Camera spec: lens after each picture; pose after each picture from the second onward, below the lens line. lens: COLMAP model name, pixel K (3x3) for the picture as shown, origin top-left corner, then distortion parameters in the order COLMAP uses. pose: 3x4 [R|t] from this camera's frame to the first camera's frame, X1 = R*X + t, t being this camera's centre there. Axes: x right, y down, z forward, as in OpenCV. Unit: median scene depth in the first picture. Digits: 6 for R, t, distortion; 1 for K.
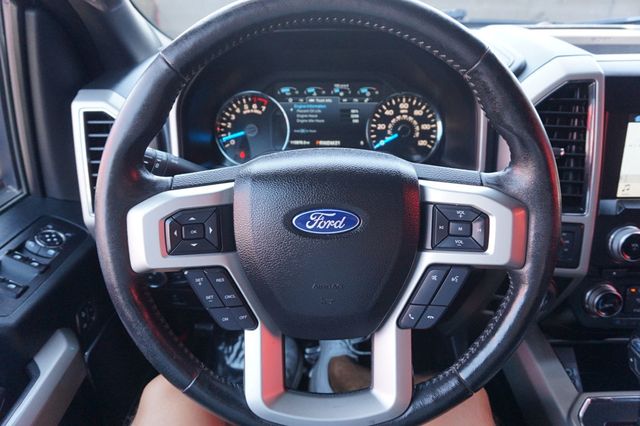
lens RADIAL K [[429.8, 0, 318.2], [0, 429.8, 215.2], [0, 0, 1]] dist [-0.050845, 0.028808]
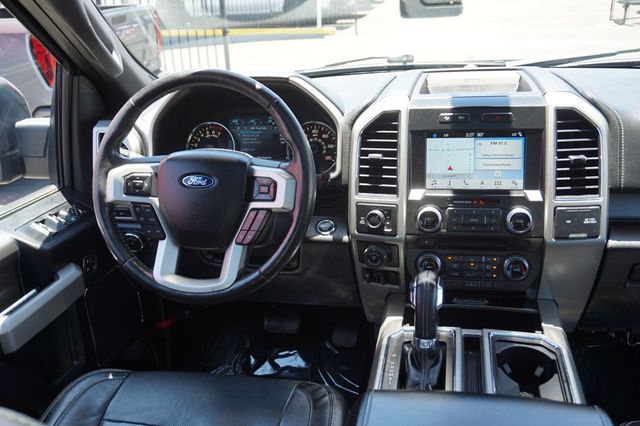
lens RADIAL K [[603.8, 0, 319.7], [0, 603.8, 213.6], [0, 0, 1]] dist [-0.032316, 0.000000]
pose [[0.981414, 0.022429, -0.190586, 0.589661], [-0.048681, 0.989758, -0.134201, 0.267494], [0.185624, 0.140985, 0.972454, -0.854804]]
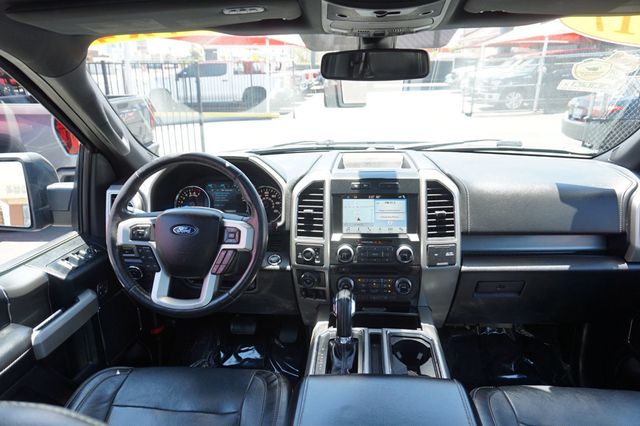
lens RADIAL K [[429.8, 0, 321.1], [0, 429.8, 213.7], [0, 0, 1]] dist [-0.050845, 0.028808]
pose [[0.997509, 0.004373, -0.070407, 0.593164], [-0.018769, 0.978554, -0.205136, 0.245735], [0.068000, 0.205946, 0.976198, -0.918866]]
